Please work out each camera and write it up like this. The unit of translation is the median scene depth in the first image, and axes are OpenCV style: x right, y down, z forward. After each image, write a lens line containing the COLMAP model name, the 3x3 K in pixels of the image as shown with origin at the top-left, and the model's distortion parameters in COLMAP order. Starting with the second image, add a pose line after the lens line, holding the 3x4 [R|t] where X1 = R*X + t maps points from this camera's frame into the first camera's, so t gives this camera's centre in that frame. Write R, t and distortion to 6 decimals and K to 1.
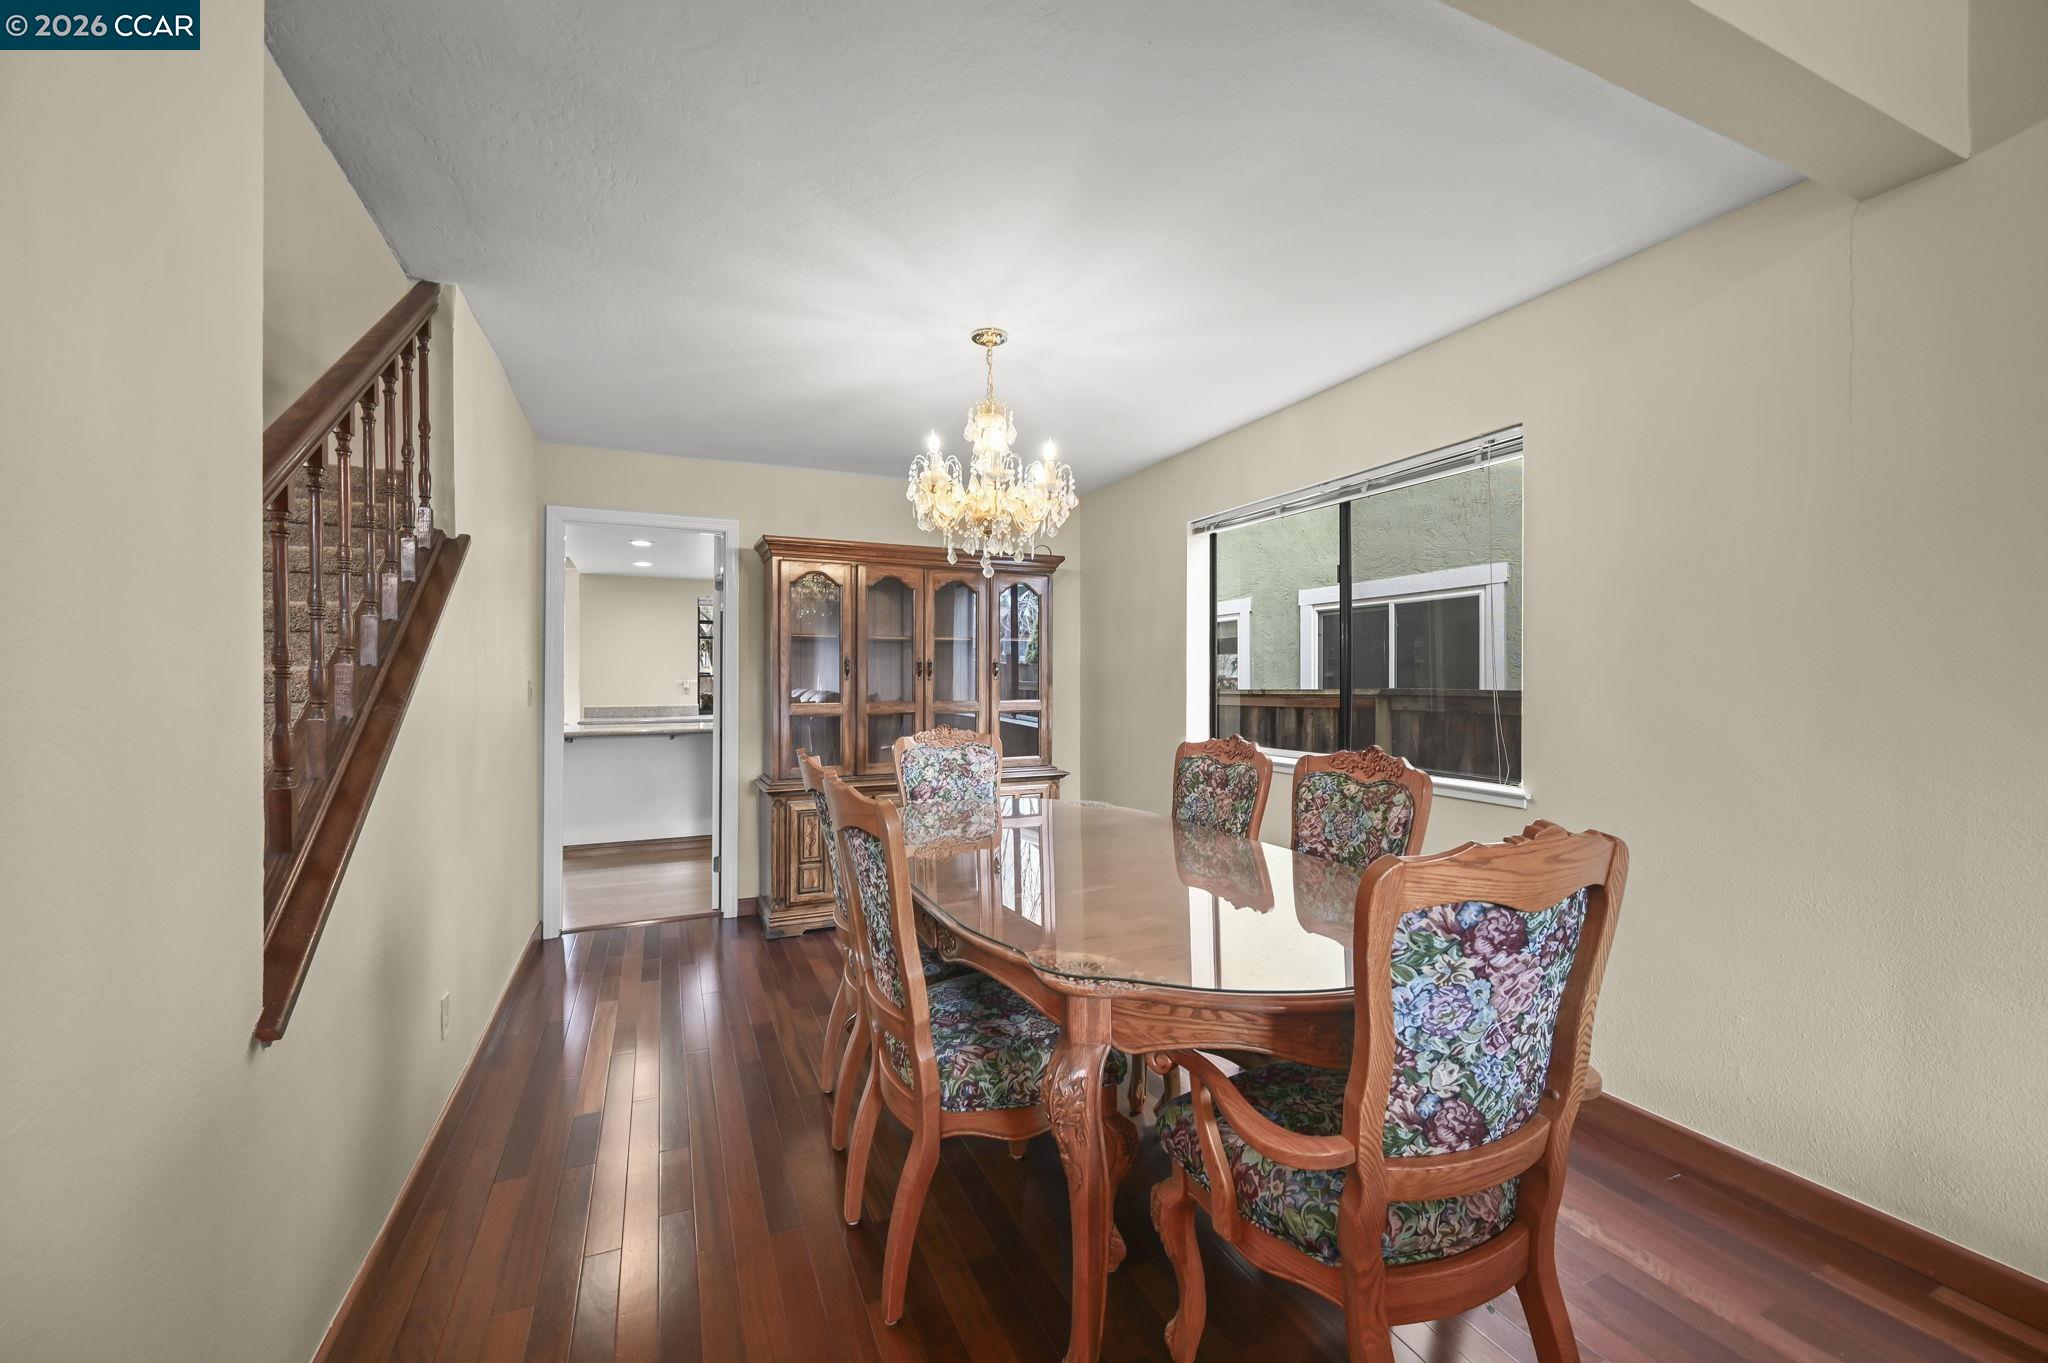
lens RADIAL K [[818.4, 0, 1024.5], [0, 818.4, 688.3], [0, 0, 1]] dist [0.000467, 0.000110]
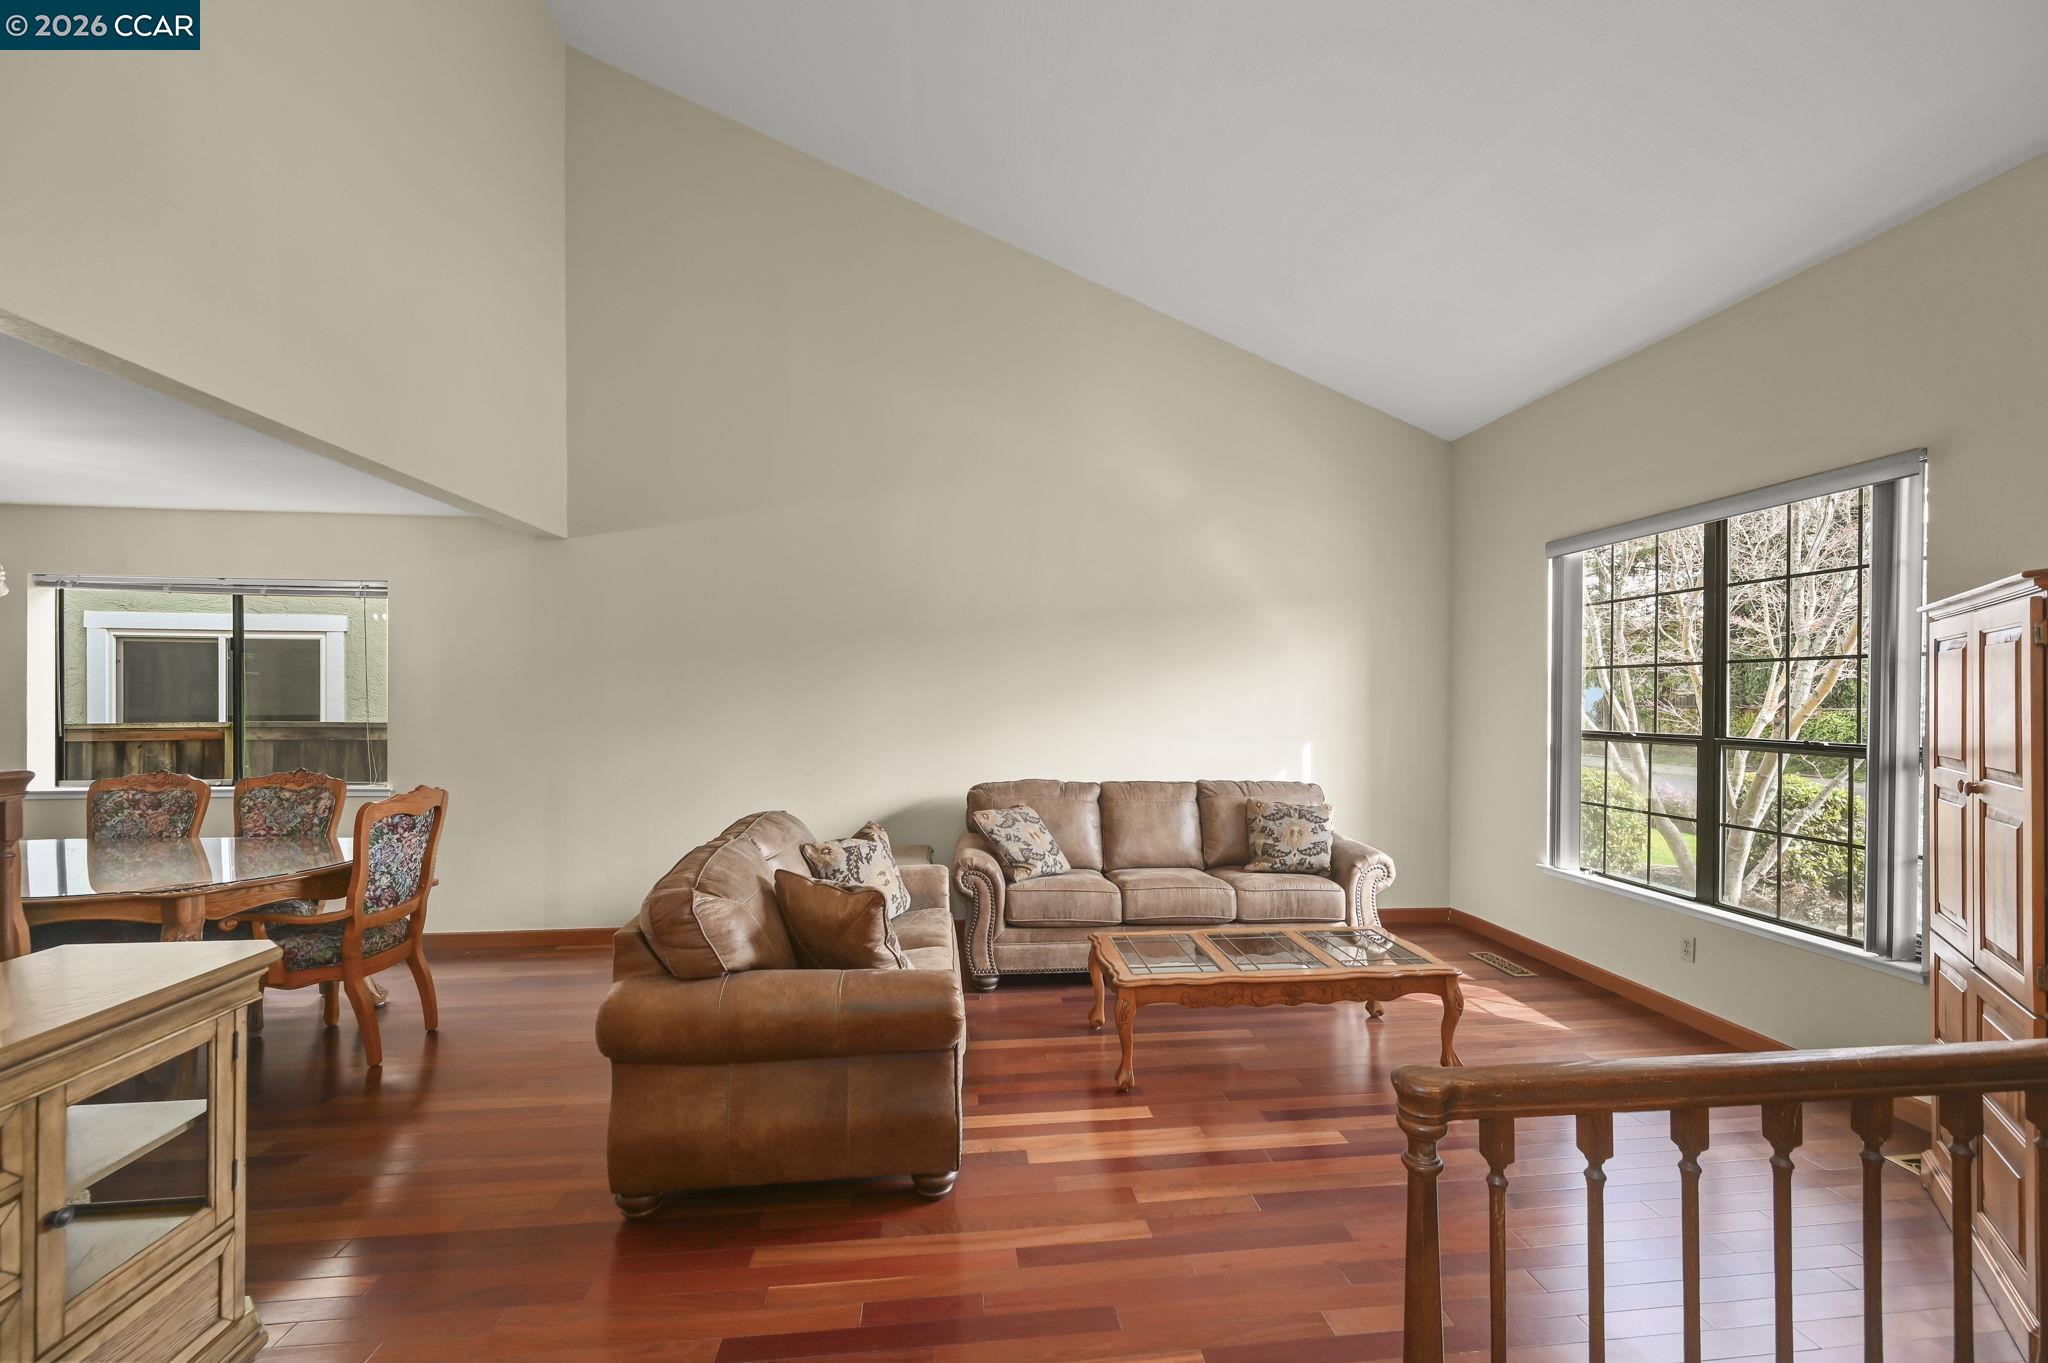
lens RADIAL K [[818.4, 0, 1038.5], [0, 818.4, 700.1], [0, 0, 1]] dist [0.000467, 0.000110]
pose [[0.299913, -0.003571, 0.953960, -1.440409], [0.000403, 0.999993, 0.003616, -0.151414], [-0.953967, -0.000700, 0.299912, -1.916887]]
